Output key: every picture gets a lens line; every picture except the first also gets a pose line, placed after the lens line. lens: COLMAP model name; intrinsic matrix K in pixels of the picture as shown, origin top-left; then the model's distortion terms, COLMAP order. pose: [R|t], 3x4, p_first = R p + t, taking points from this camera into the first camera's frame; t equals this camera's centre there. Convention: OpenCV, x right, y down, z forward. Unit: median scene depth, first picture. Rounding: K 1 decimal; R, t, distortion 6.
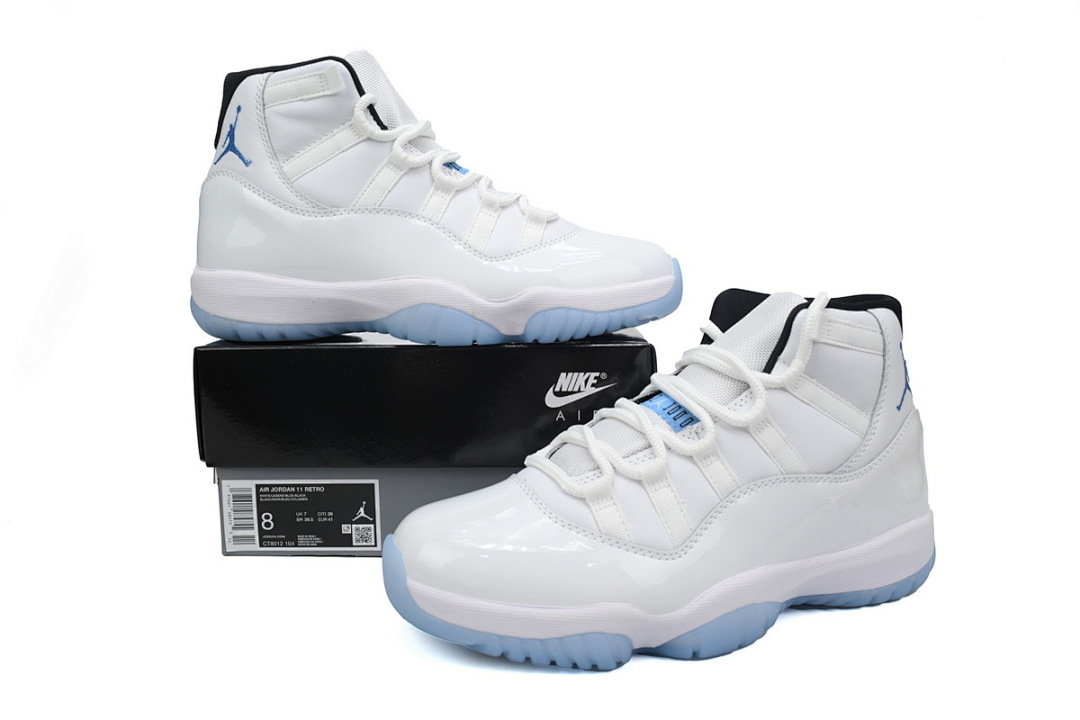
lens RADIAL K [[794.0, 0, 540.0], [0, 794.0, 360.0], [0, 0, 1]] dist [0.000304, 0.000766]
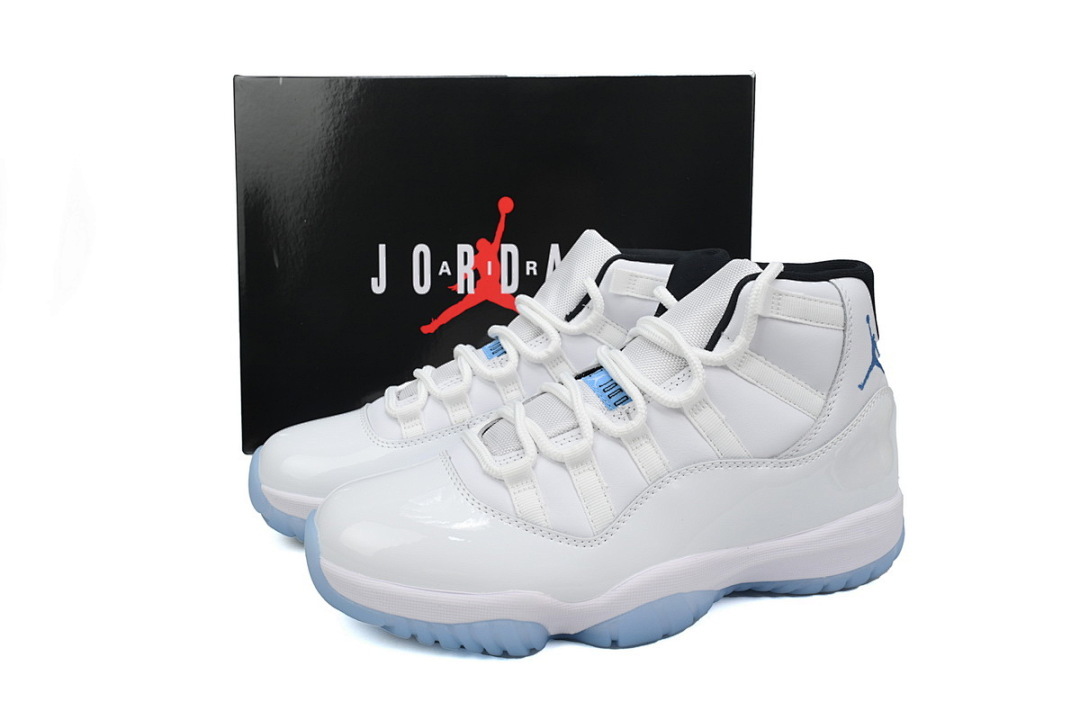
lens RADIAL K [[794.0, 0, 540.0], [0, 794.0, 360.0], [0, 0, 1]] dist [0.000304, 0.000766]
pose [[0.996133, 0.012653, -0.086937, 0.174324], [-0.005733, 0.996827, 0.079395, -0.045892], [0.087665, -0.078589, 0.993045, 0.056329]]
